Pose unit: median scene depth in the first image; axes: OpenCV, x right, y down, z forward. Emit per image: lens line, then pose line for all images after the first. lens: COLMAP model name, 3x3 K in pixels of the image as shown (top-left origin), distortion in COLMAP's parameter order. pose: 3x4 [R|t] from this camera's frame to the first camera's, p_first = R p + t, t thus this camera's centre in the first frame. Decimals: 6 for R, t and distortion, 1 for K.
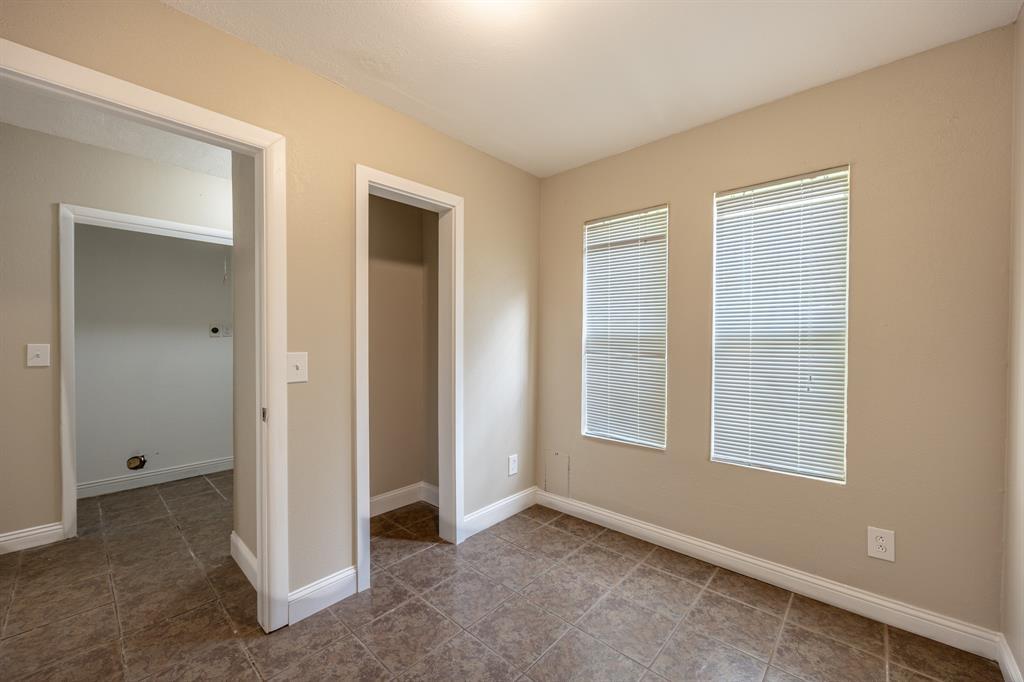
lens RADIAL K [[409.1, 0, 512.0], [0, 409.1, 341.0], [0, 0, 1]] dist [0.010684, -0.000382]
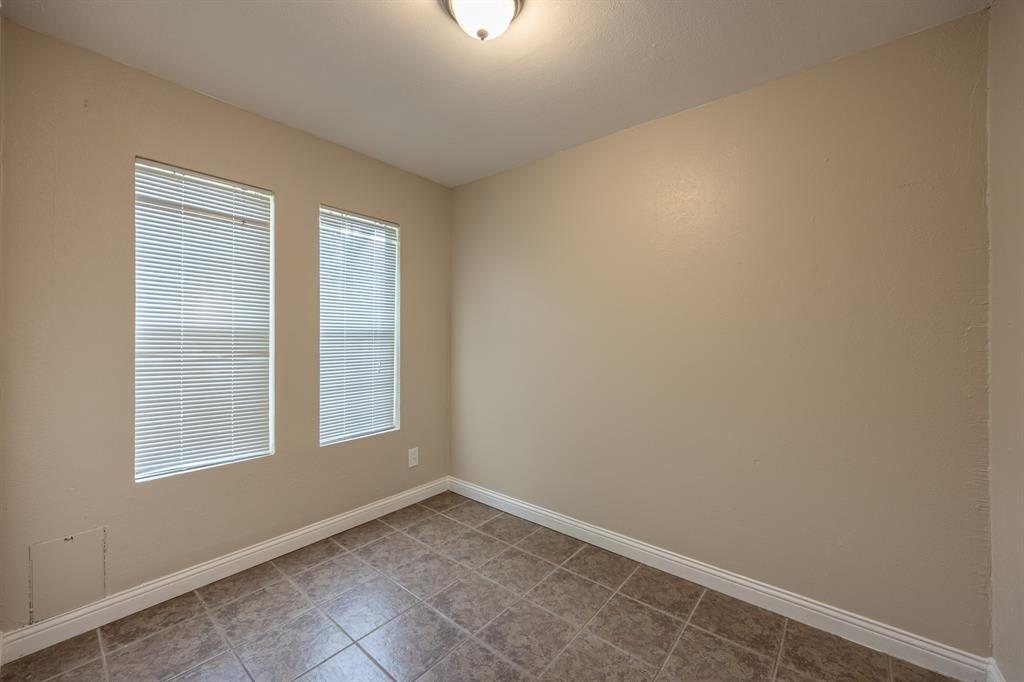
lens RADIAL K [[397.8, 0, 512.0], [0, 397.8, 341.0], [0, 0, 1]] dist [-0.001493, 0.000117]
pose [[-0.041200, -0.016930, 0.999007, -0.574645], [-0.002057, 0.999856, 0.016860, -0.011288], [-0.999149, -0.001360, -0.041229, 0.513470]]
